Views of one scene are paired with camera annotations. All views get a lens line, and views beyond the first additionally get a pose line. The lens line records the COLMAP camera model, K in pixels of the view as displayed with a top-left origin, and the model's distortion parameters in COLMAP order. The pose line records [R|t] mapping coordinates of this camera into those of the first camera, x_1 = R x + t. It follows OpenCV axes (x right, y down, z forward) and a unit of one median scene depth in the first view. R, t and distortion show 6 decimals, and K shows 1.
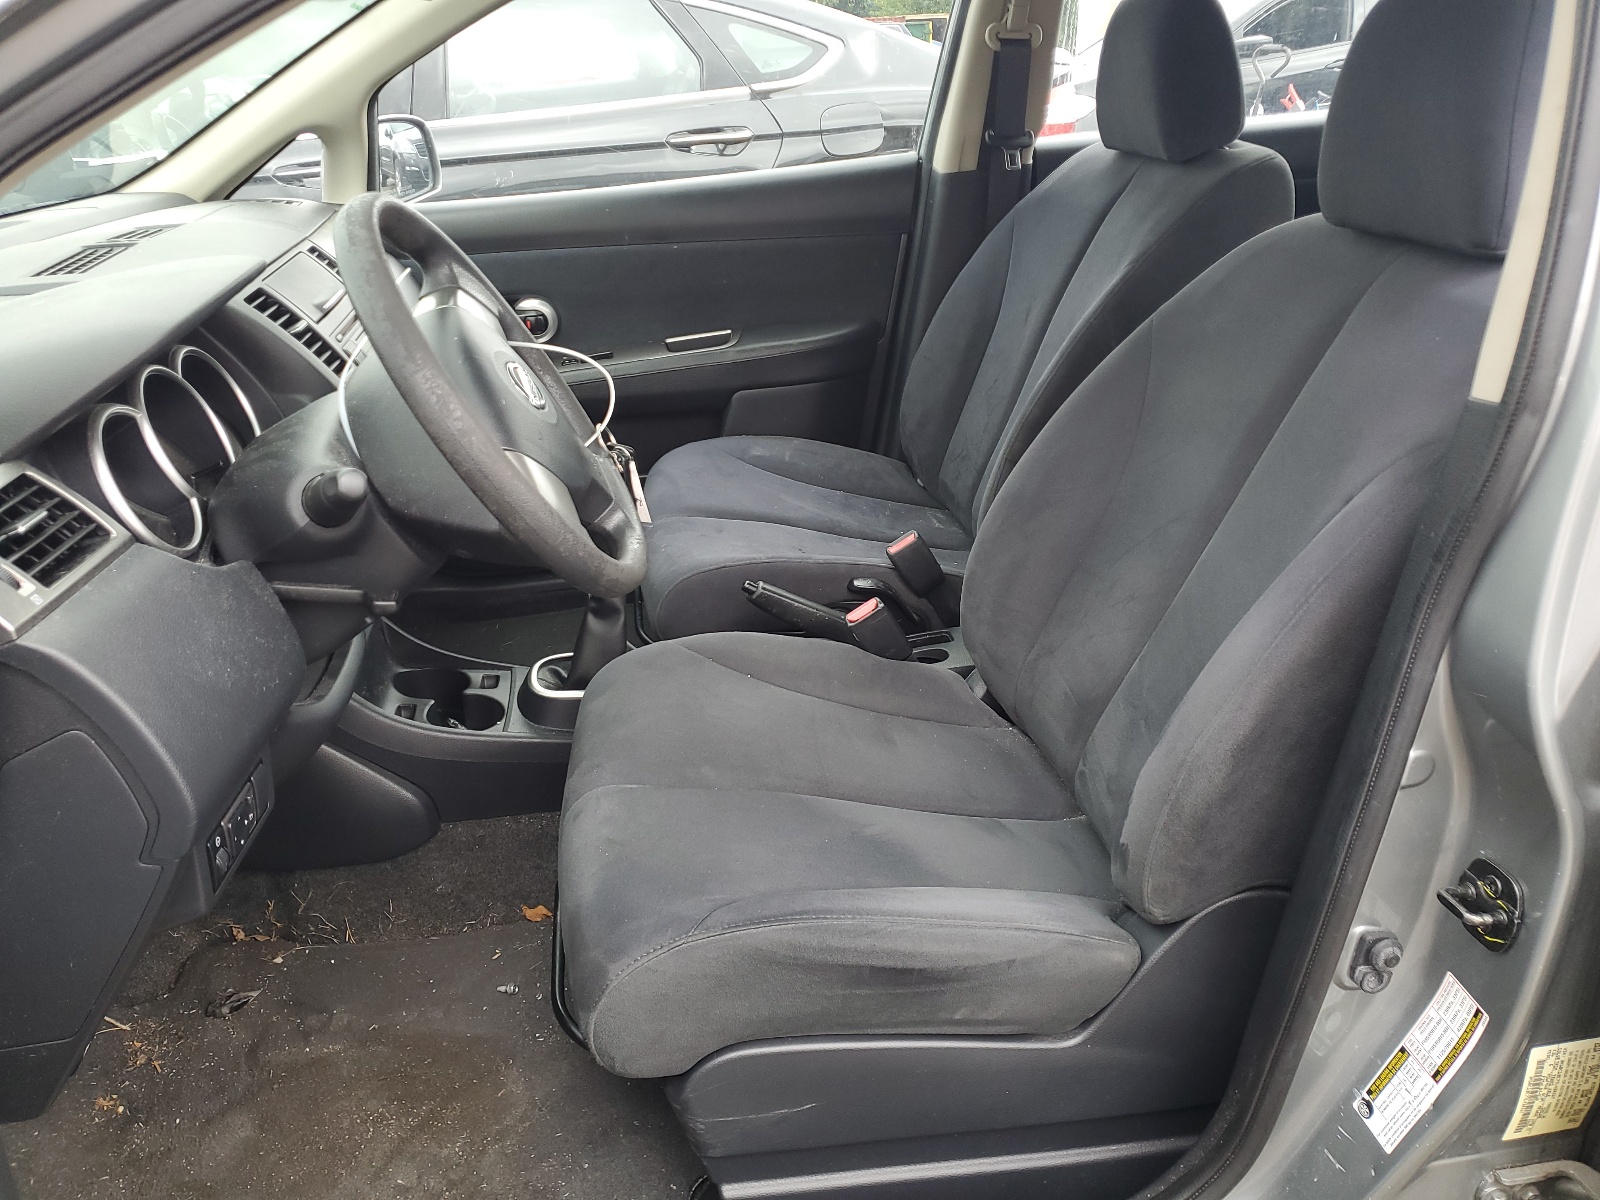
lens RADIAL K [[1217.8, 0, 799.6], [0, 1217.8, 600.0], [0, 0, 1]] dist [-0.004094, -0.001298]
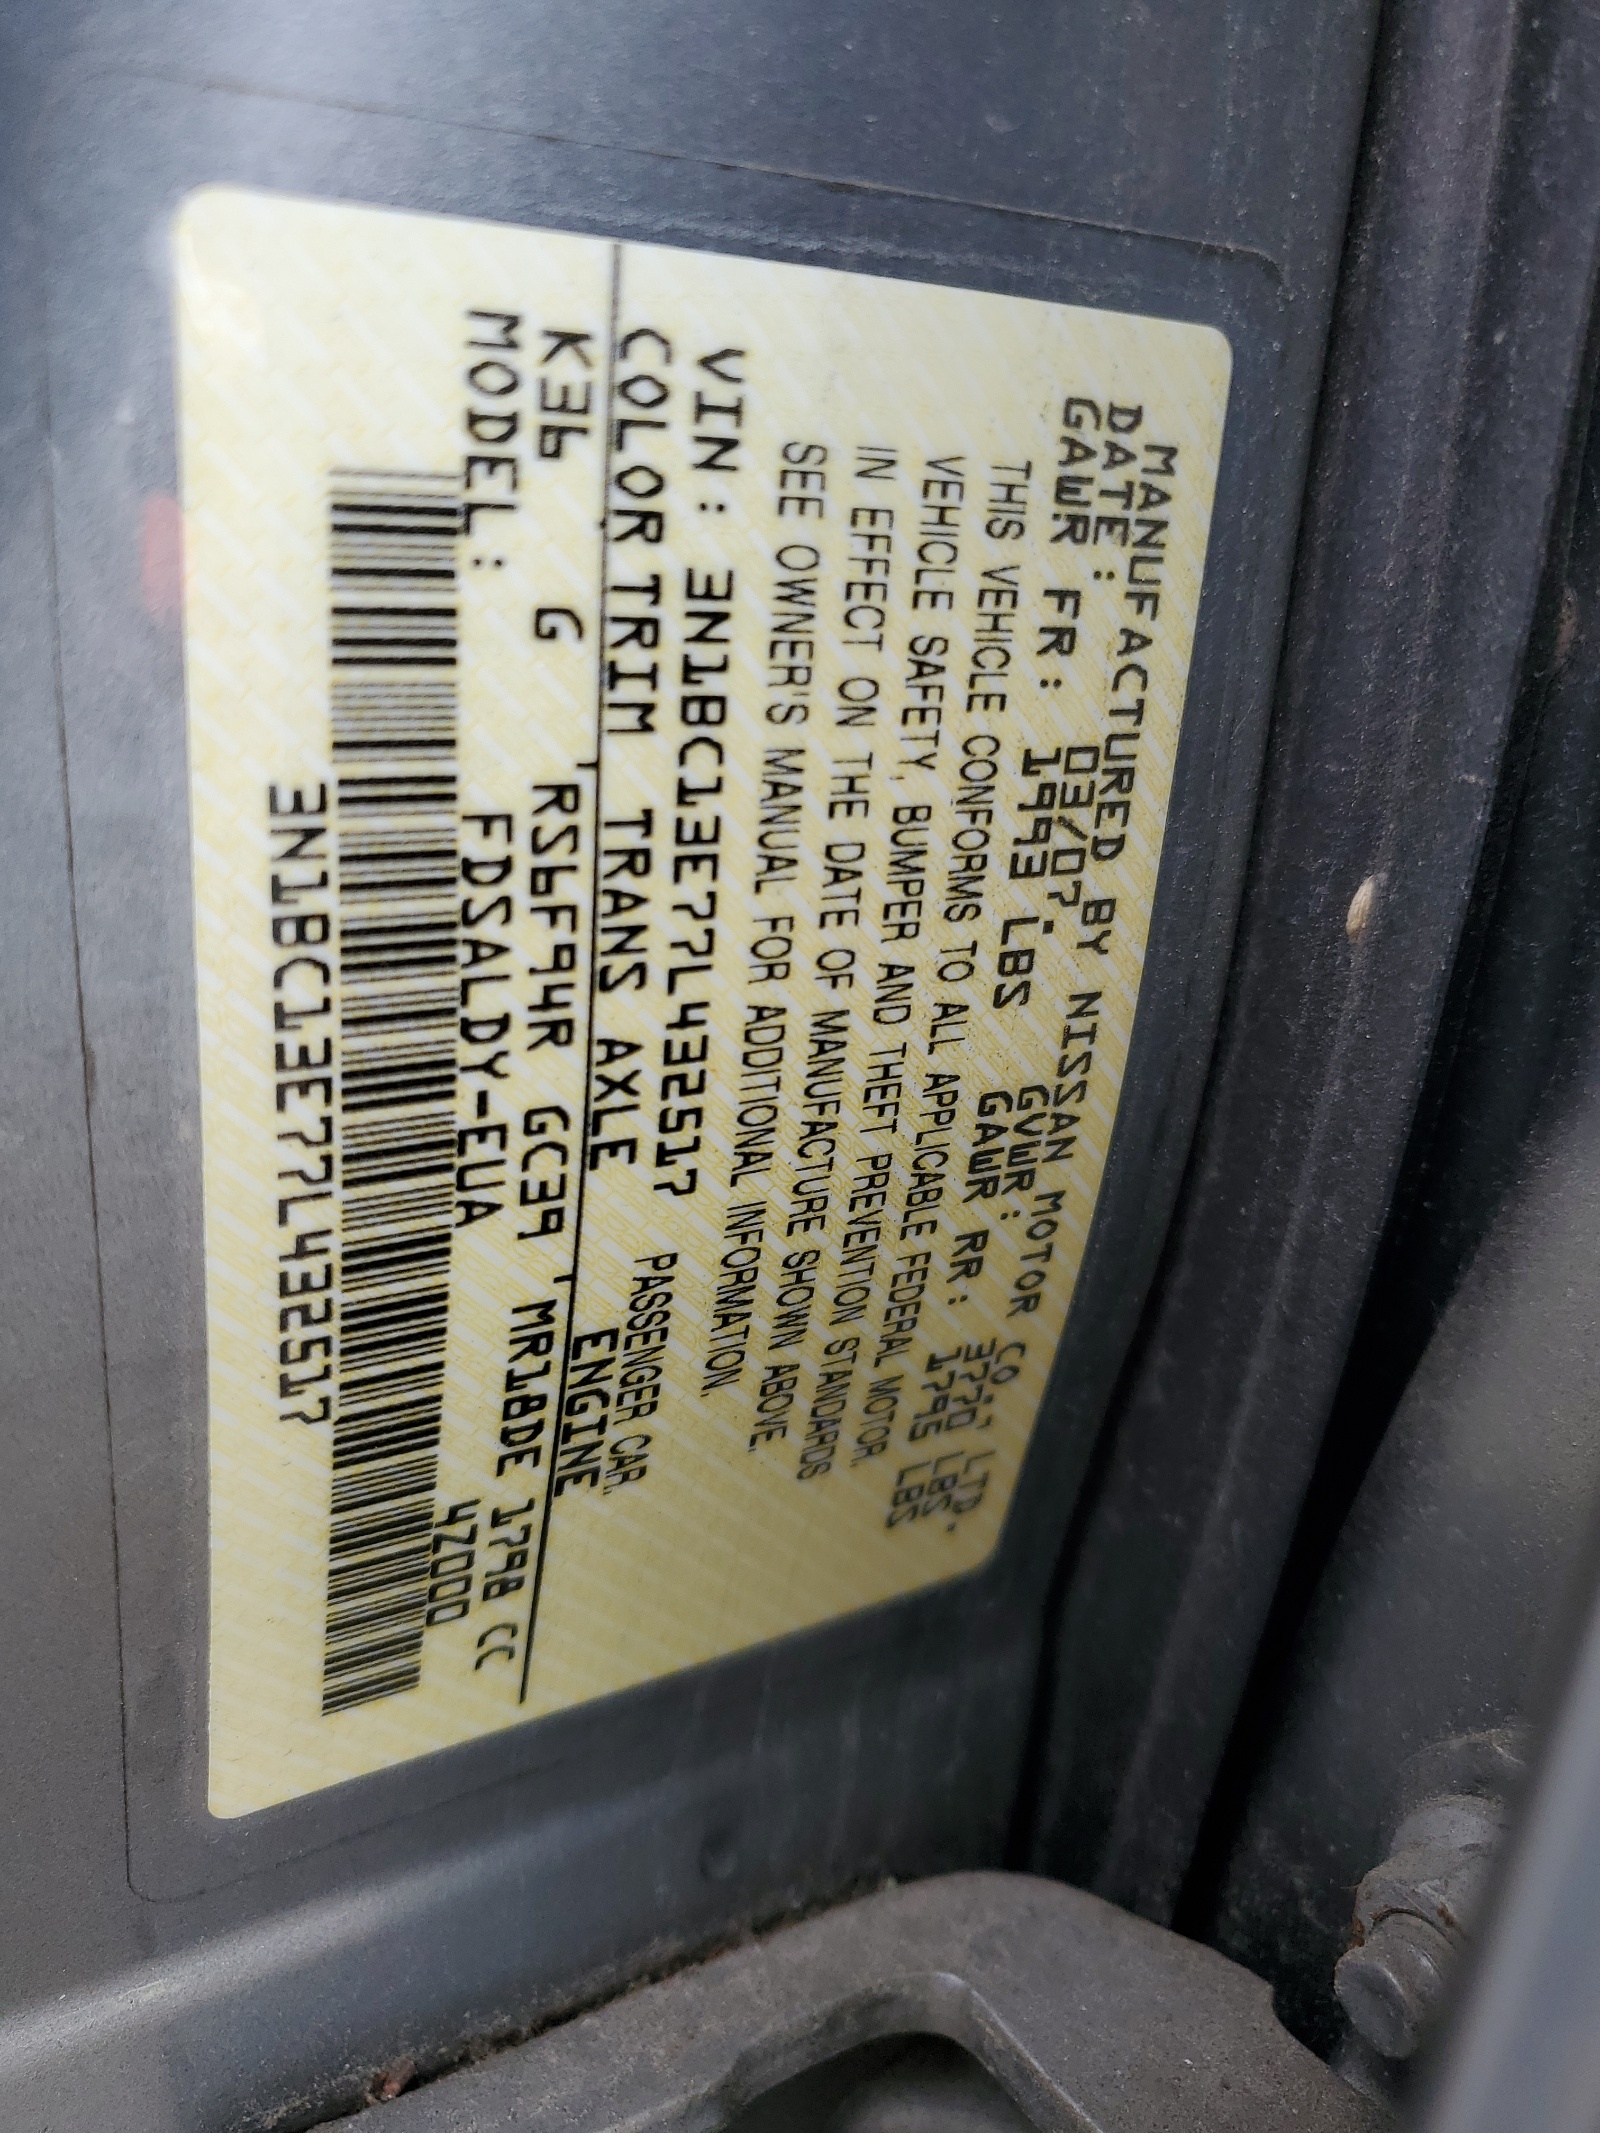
lens RADIAL K [[1623.5, 0, 801.0], [0, 1623.5, 1065.5], [0, 0, 1]] dist [-0.004094, -0.001298]
pose [[0.911460, -0.015969, 0.411078, 0.581140], [0.040074, 0.997941, -0.050086, 0.406555], [-0.409431, 0.062125, 0.910223, 0.892710]]
